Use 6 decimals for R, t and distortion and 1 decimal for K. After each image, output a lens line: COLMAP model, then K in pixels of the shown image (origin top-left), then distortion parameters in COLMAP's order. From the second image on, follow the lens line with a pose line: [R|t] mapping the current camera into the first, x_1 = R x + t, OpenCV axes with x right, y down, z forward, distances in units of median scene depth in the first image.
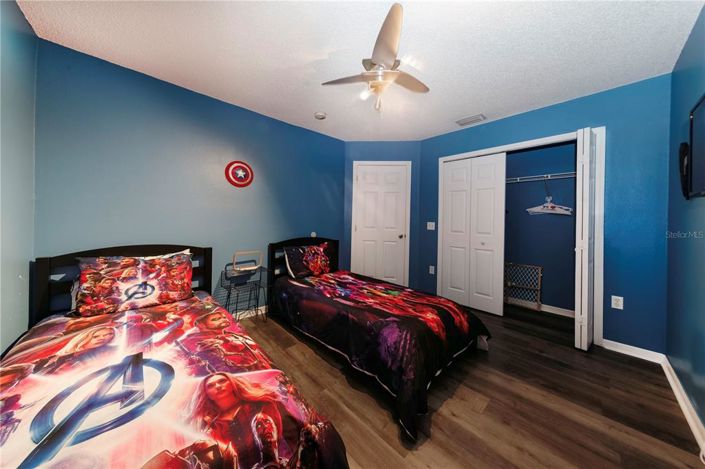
lens RADIAL K [[218.6, 0, 344.1], [0, 218.6, 232.7], [0, 0, 1]] dist [0.001348, 0.000058]
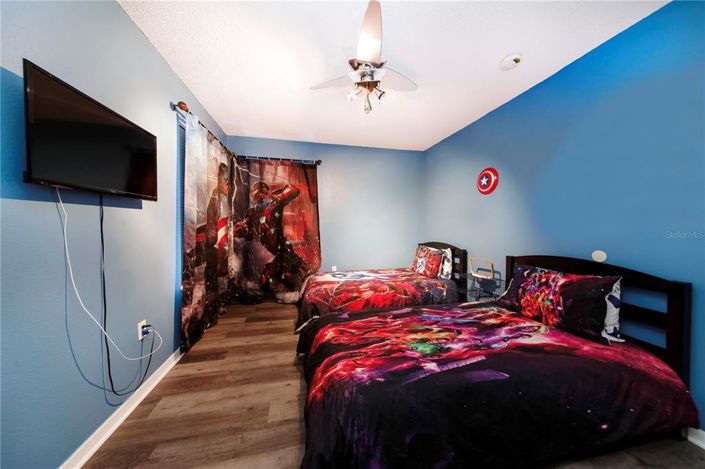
lens RADIAL K [[218.6, 0, 344.1], [0, 218.6, 232.7], [0, 0, 1]] dist [0.001348, 0.000058]
pose [[-0.483891, 0.013504, -0.875024, 0.856769], [-0.056421, 0.997319, 0.046592, -0.050159], [0.873308, 0.071915, -0.481832, 1.093984]]
